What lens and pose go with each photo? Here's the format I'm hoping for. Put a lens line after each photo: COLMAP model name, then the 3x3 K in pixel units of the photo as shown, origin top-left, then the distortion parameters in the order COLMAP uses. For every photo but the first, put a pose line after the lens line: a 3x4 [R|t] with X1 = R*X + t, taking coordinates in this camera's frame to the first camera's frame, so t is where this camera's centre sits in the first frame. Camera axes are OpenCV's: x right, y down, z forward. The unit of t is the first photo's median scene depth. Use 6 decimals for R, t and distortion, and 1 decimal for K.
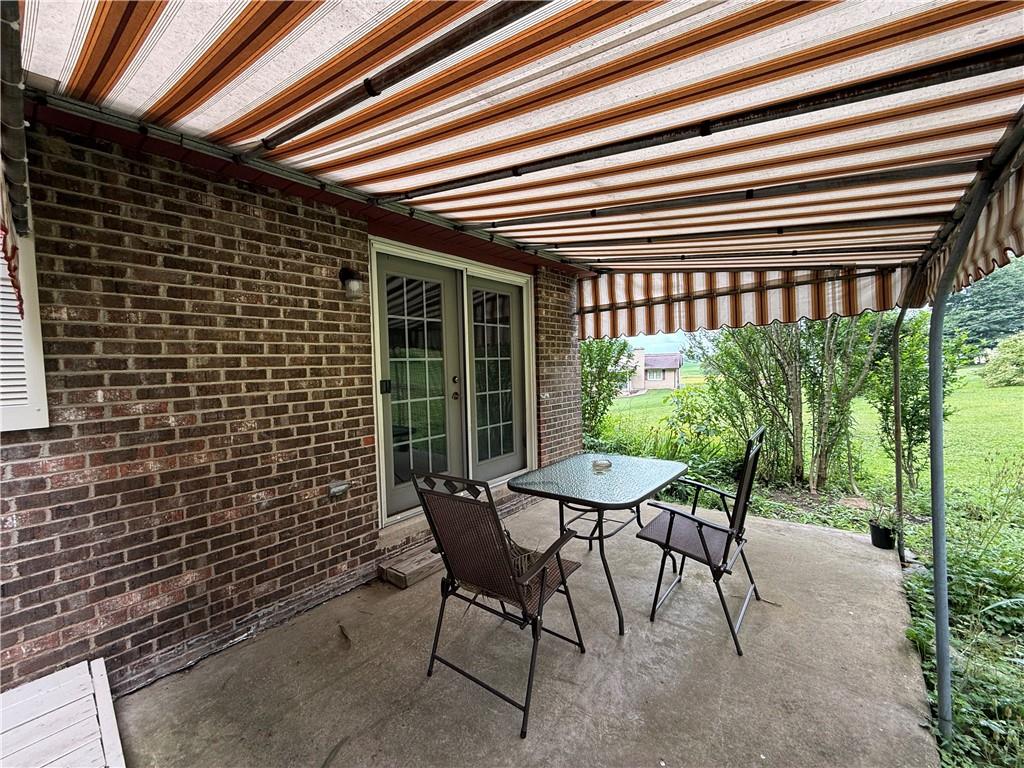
lens RADIAL K [[406.7, 0, 509.2], [0, 406.7, 389.1], [0, 0, 1]] dist [0.002631, -0.000497]
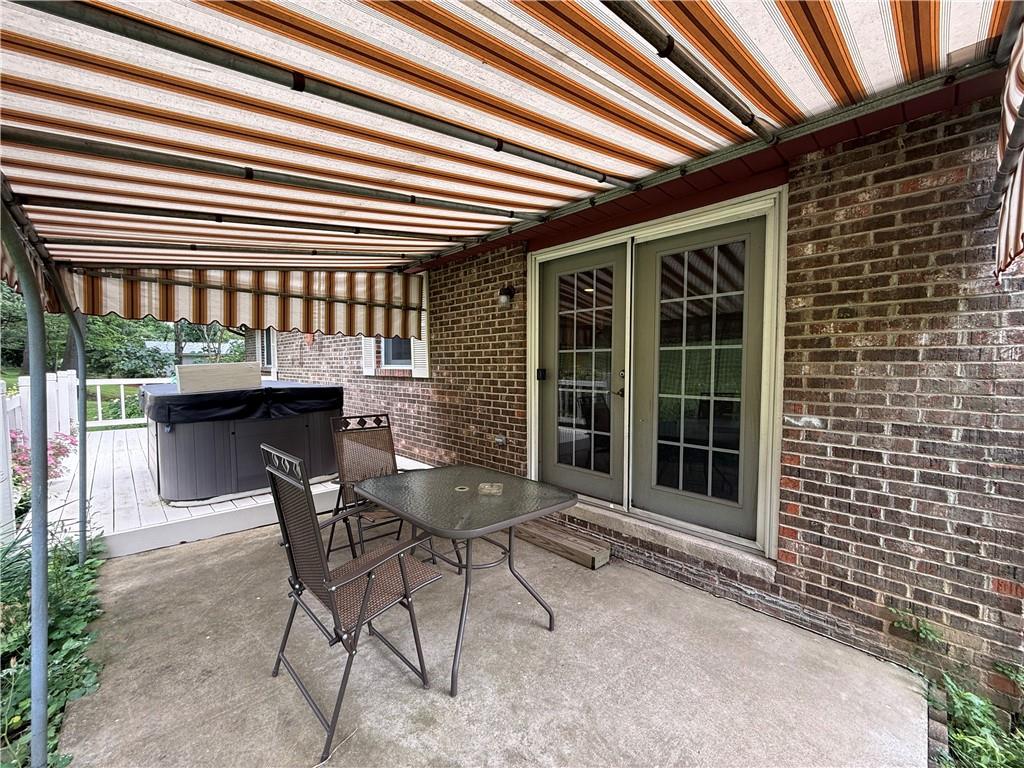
lens RADIAL K [[406.7, 0, 508.0], [0, 406.7, 375.0], [0, 0, 1]] dist [0.002631, -0.000497]
pose [[-0.100666, 0.069865, -0.992464, 1.063330], [-0.042649, 0.996311, 0.074461, -0.105147], [0.994006, 0.049823, -0.097315, 1.215233]]
